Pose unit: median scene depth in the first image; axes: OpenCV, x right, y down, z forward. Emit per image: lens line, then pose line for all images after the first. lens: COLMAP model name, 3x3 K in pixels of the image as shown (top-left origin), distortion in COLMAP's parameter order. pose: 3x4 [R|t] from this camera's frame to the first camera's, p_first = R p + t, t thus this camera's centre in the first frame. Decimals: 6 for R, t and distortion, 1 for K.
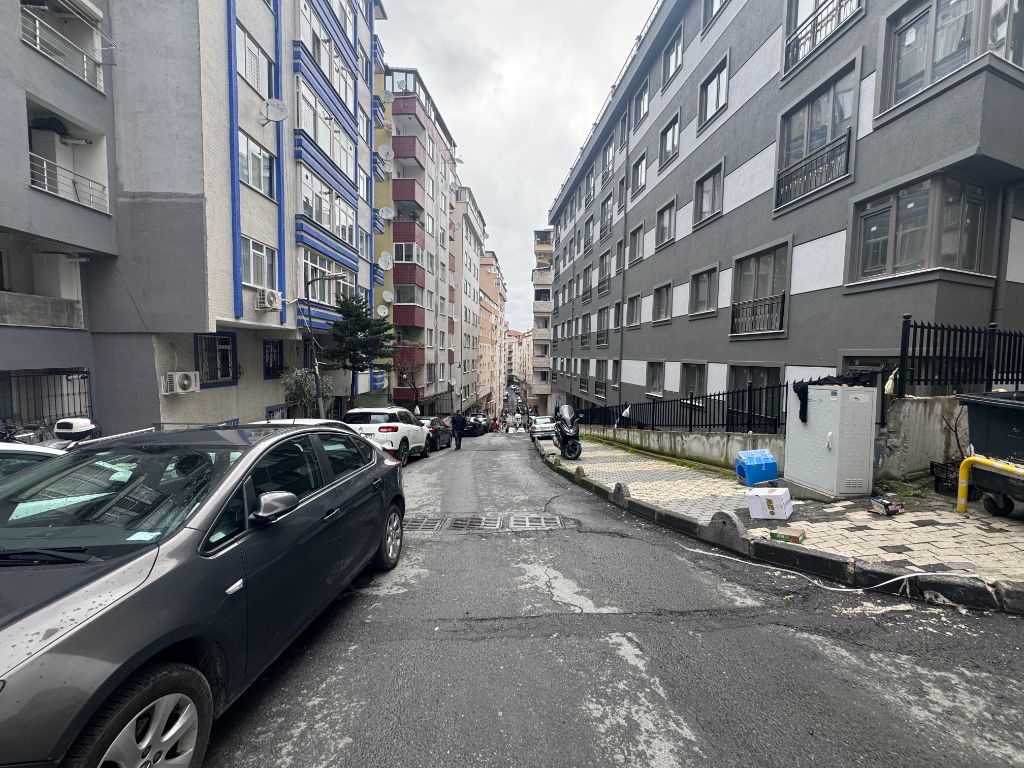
lens RADIAL K [[409.3, 0, 511.5], [0, 409.3, 382.4], [0, 0, 1]] dist [-0.003102, 0.000420]
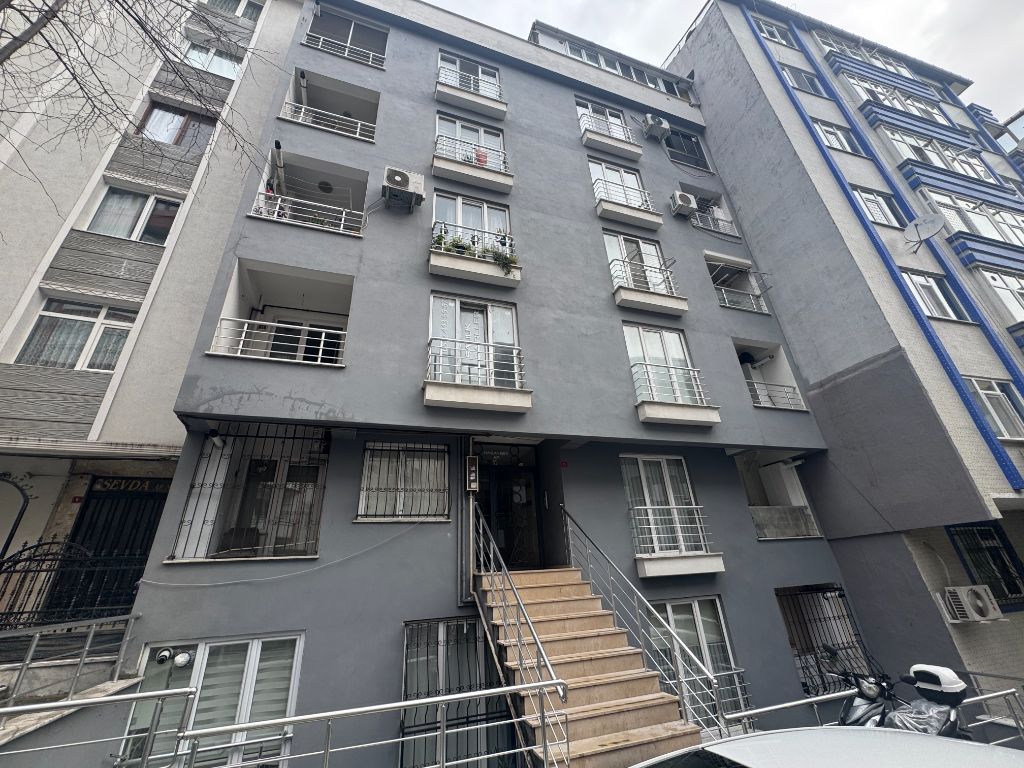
lens RADIAL K [[409.3, 0, 511.5], [0, 409.3, 382.4], [0, 0, 1]] dist [-0.003102, 0.000420]
pose [[0.280948, -0.441772, -0.852001, -0.170565], [-0.005818, 0.886957, -0.461815, -0.005121], [0.959705, 0.134703, 0.246619, 0.030388]]
